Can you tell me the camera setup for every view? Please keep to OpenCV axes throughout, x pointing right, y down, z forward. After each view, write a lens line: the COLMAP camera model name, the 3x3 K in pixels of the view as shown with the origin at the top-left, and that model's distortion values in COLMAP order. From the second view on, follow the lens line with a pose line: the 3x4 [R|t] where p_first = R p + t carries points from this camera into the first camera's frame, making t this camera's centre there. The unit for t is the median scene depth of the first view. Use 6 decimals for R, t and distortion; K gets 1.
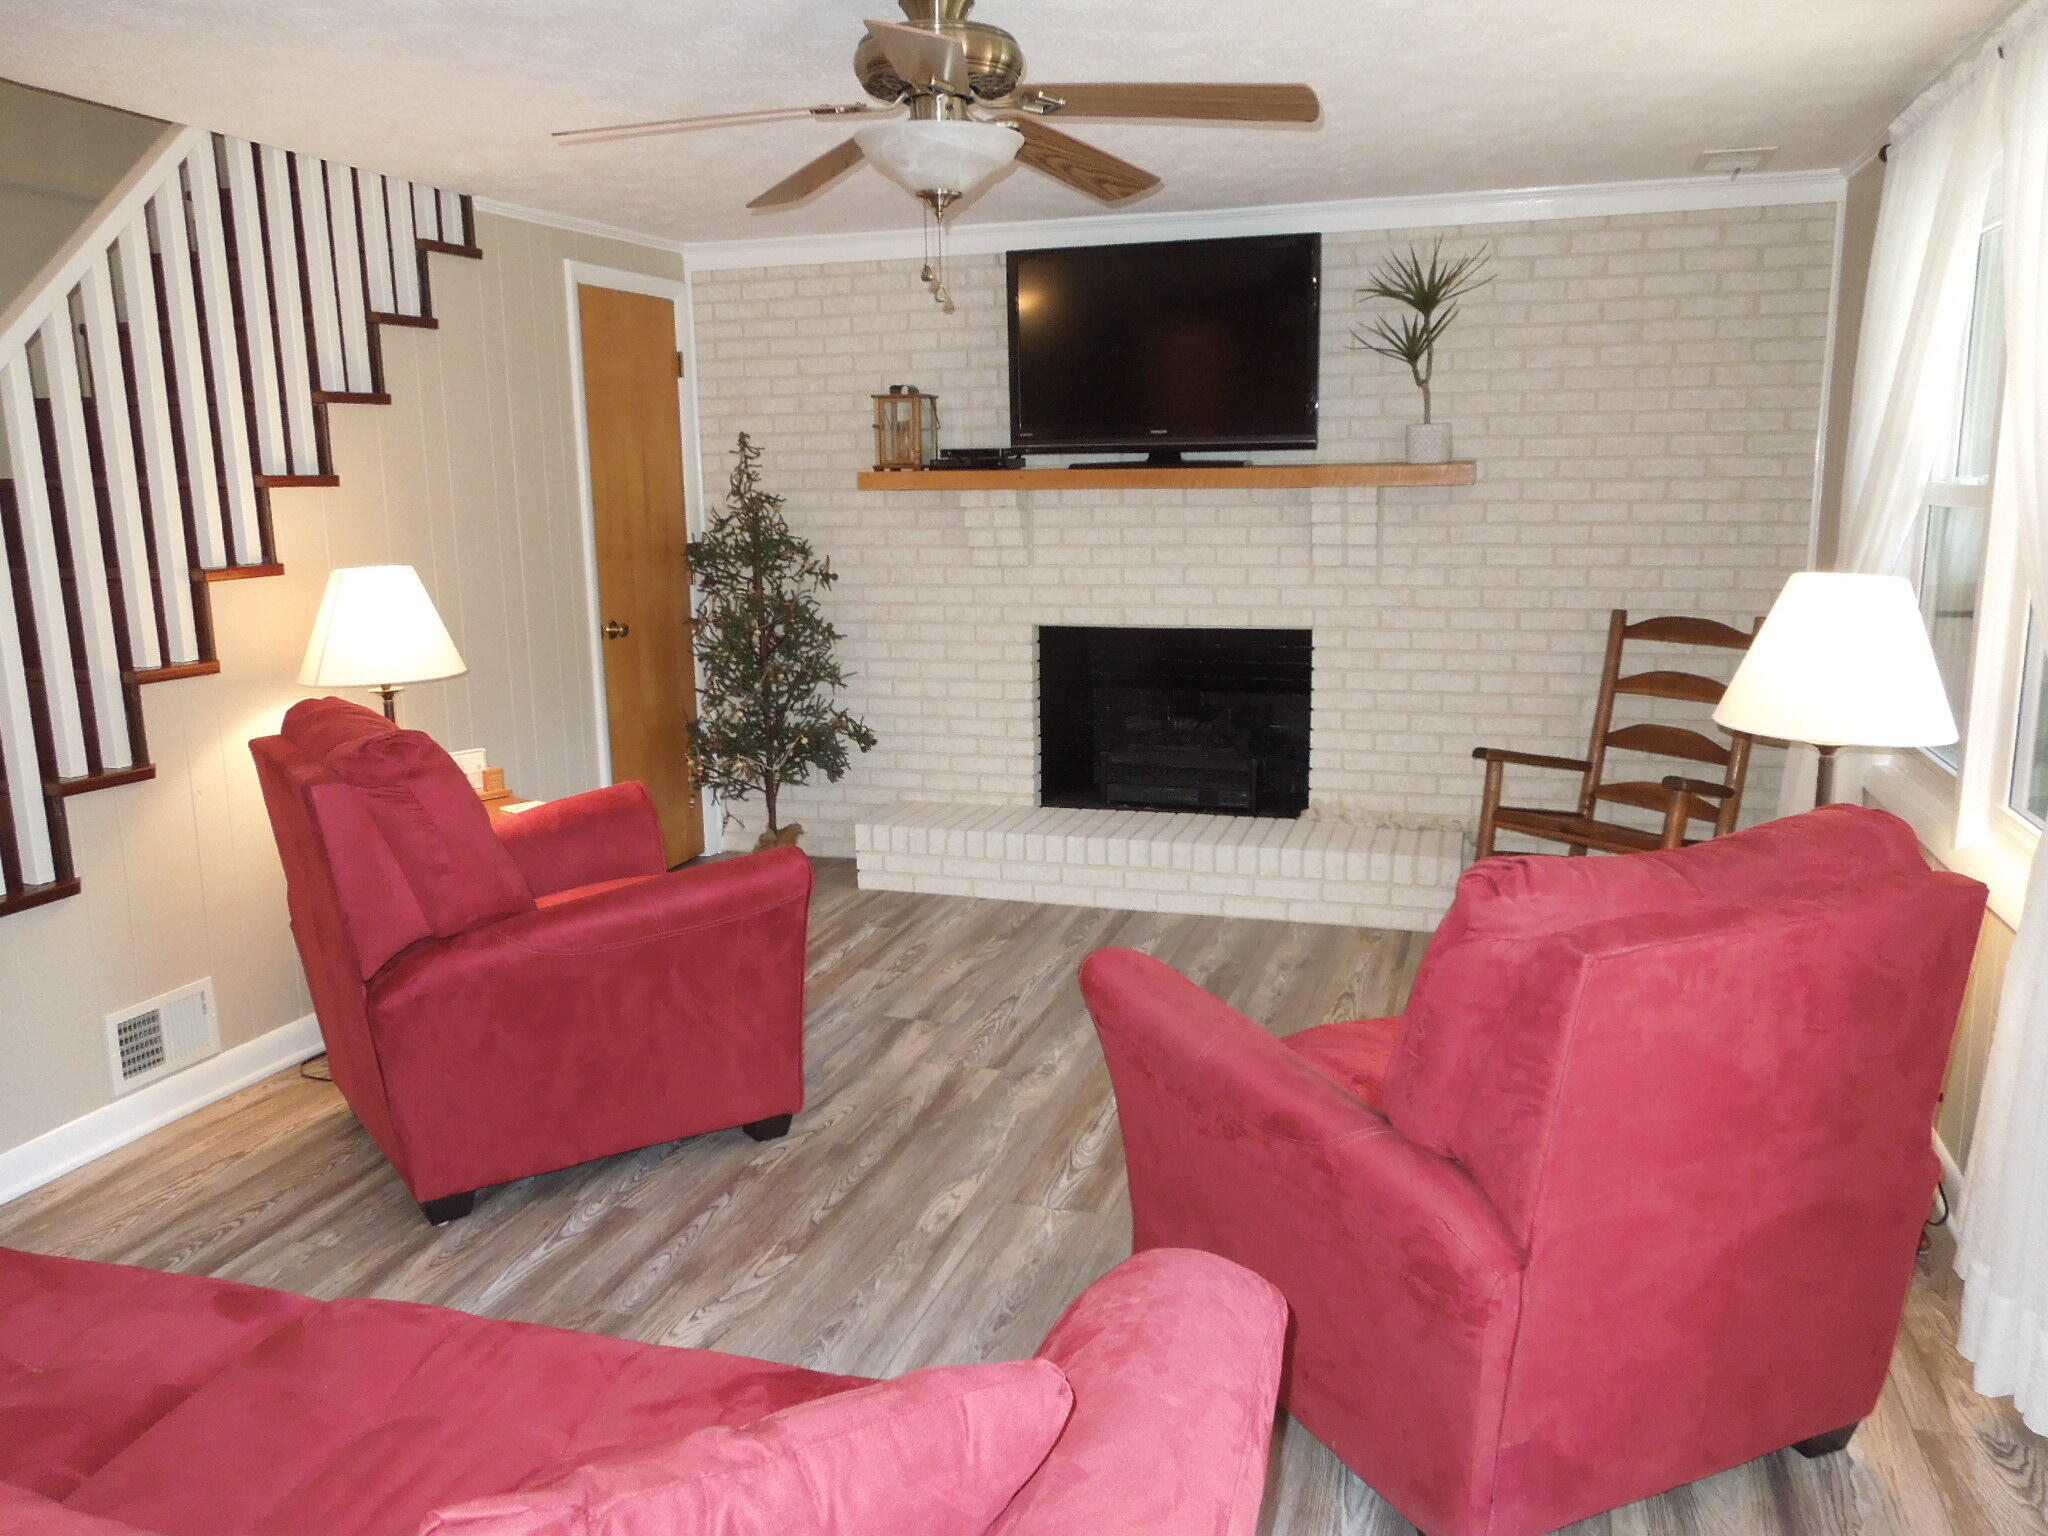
lens RADIAL K [[1548.2, 0, 1027.7], [0, 1548.2, 764.5], [0, 0, 1]] dist [-0.008780, 0.013484]
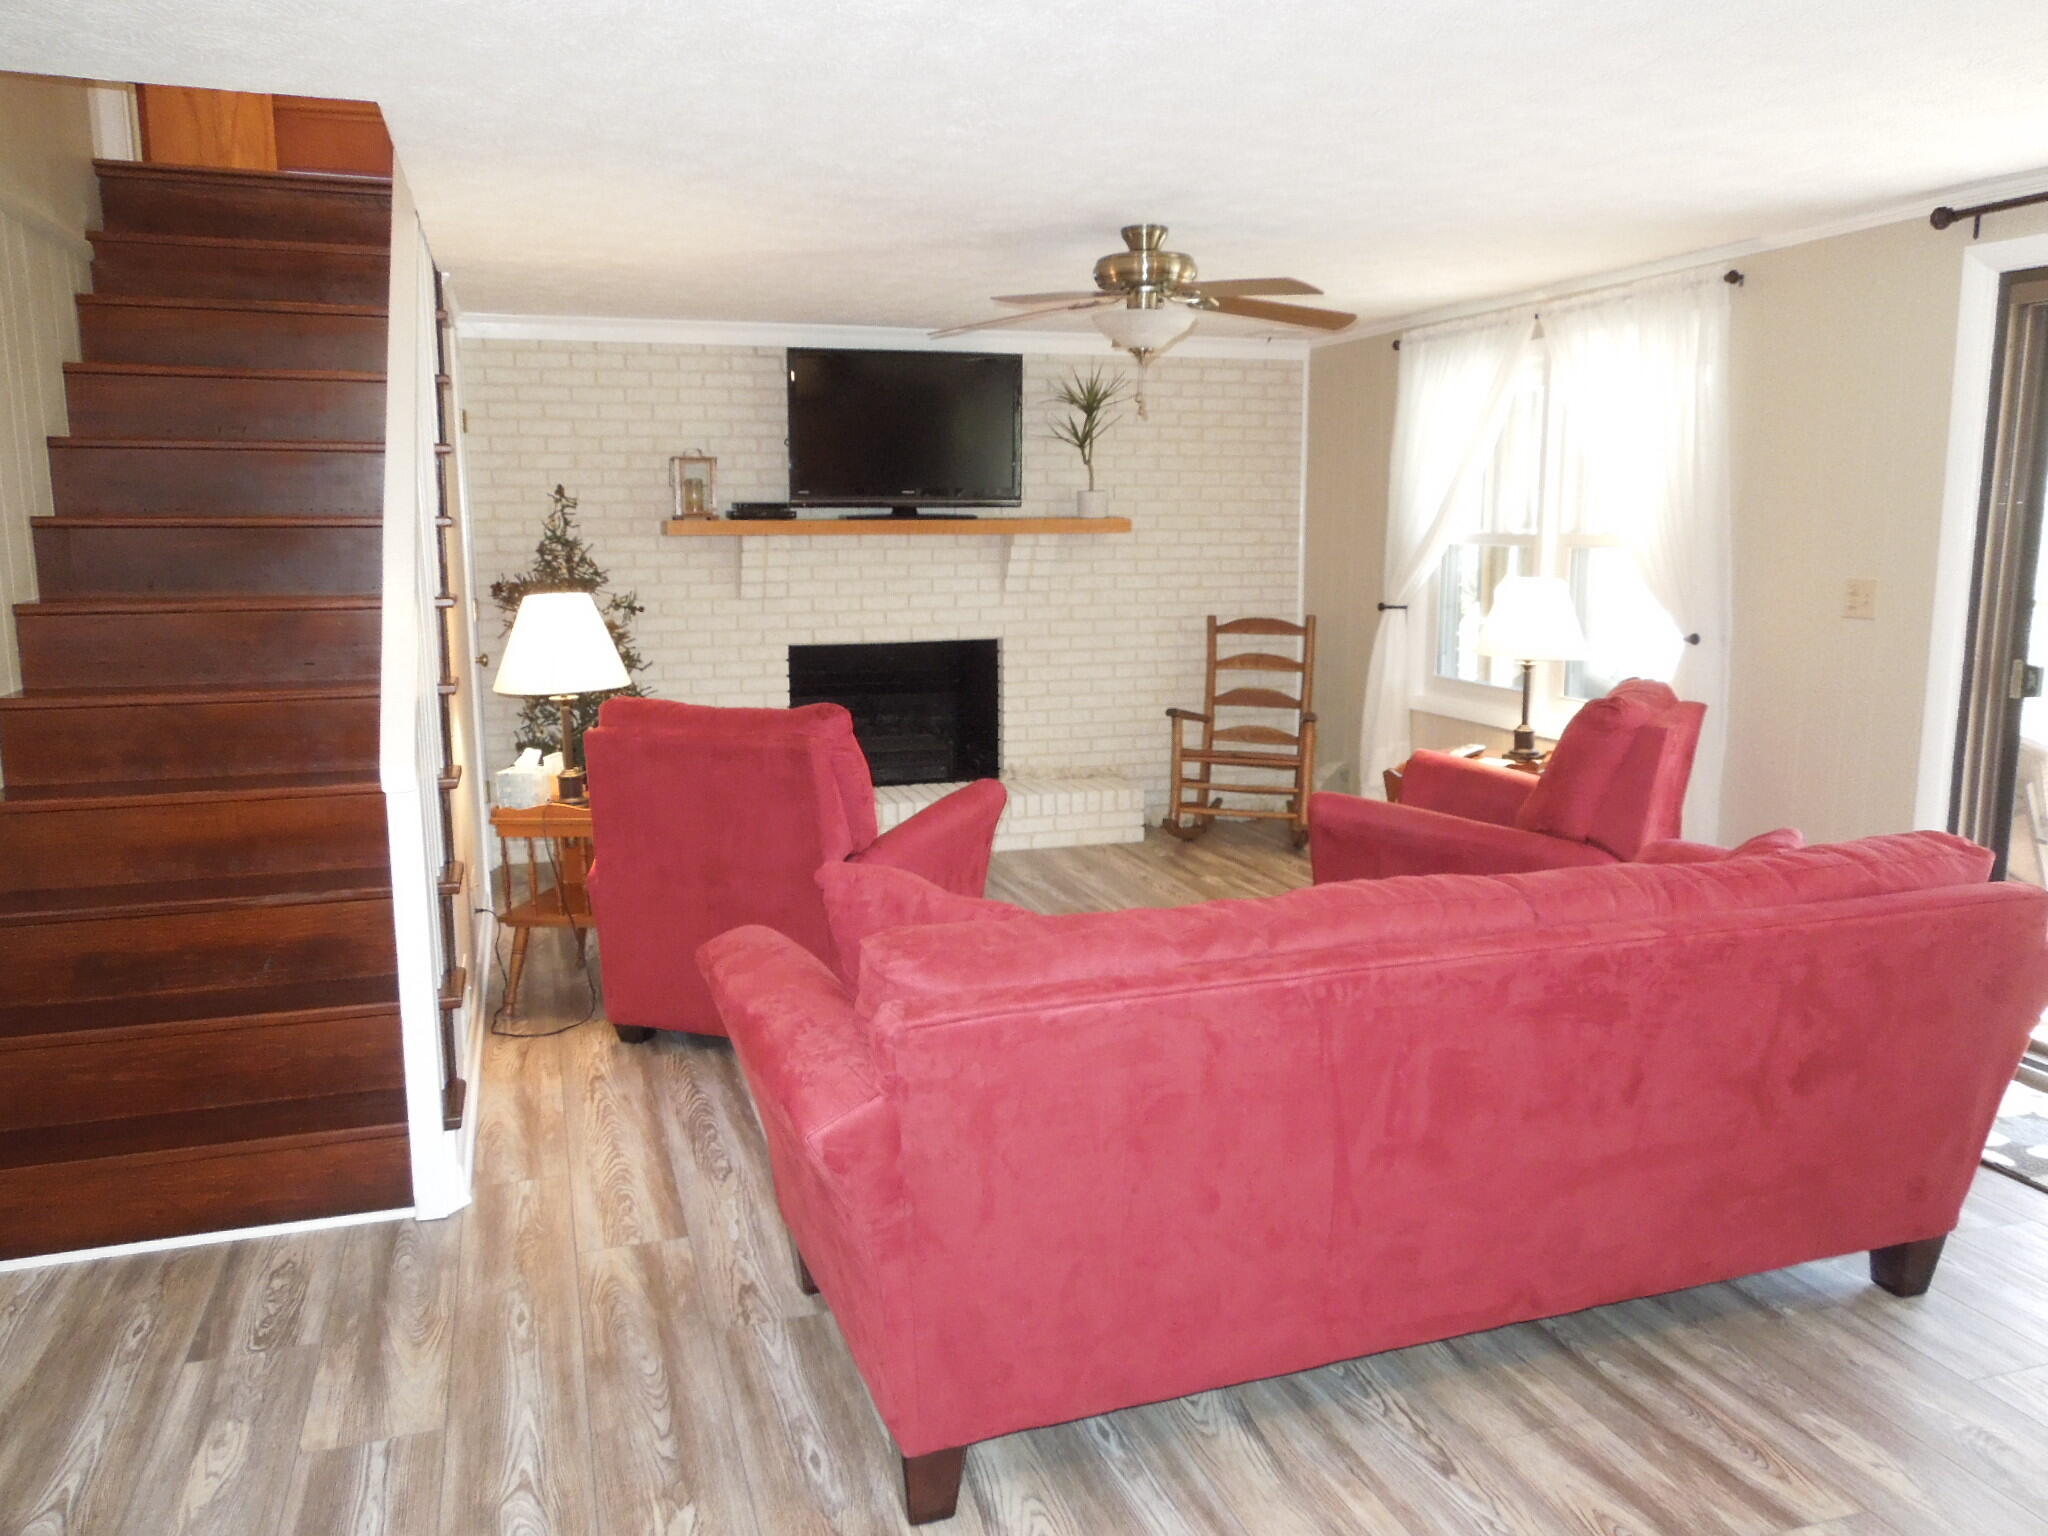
lens RADIAL K [[1548.2, 0, 1027.7], [0, 1548.2, 764.5], [0, 0, 1]] dist [-0.008780, 0.013484]
pose [[0.817659, -0.079446, 0.570195, -0.614916], [0.099622, 0.995016, -0.004220, 0.032600], [-0.567018, 0.060254, 0.821498, -0.131647]]
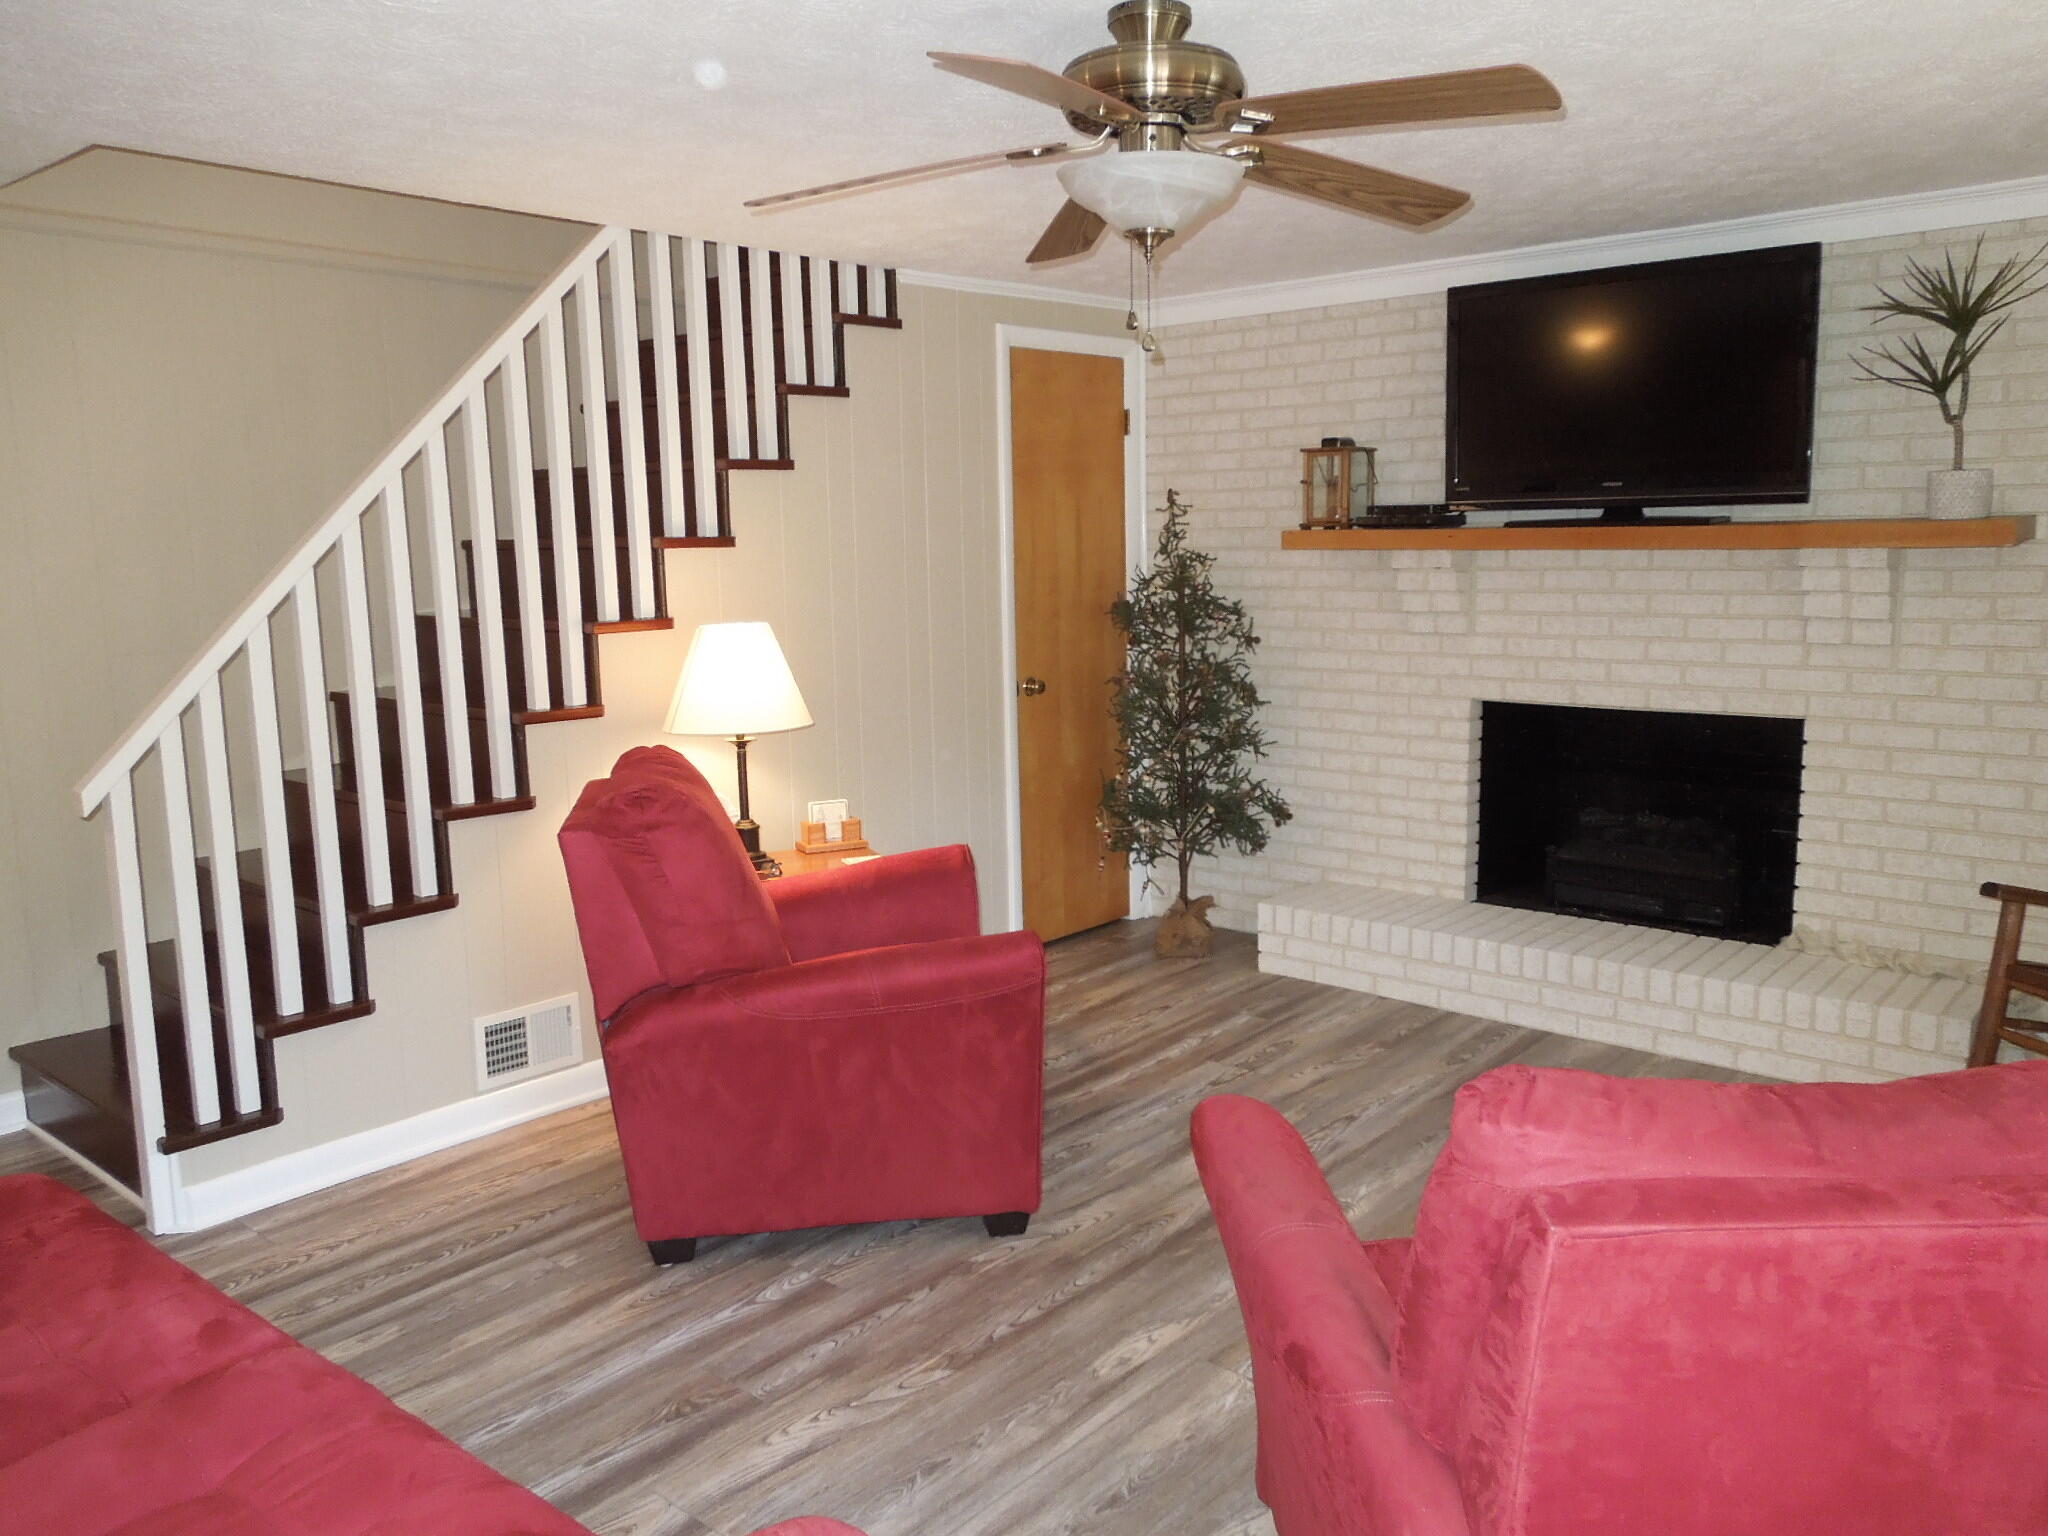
lens RADIAL K [[1548.2, 0, 1027.7], [0, 1548.2, 764.5], [0, 0, 1]] dist [-0.008780, 0.013484]
pose [[0.916267, 0.058431, -0.396283, 0.139337], [-0.071081, 0.997321, -0.017296, -0.020524], [0.394211, 0.044016, 0.917965, 0.083948]]
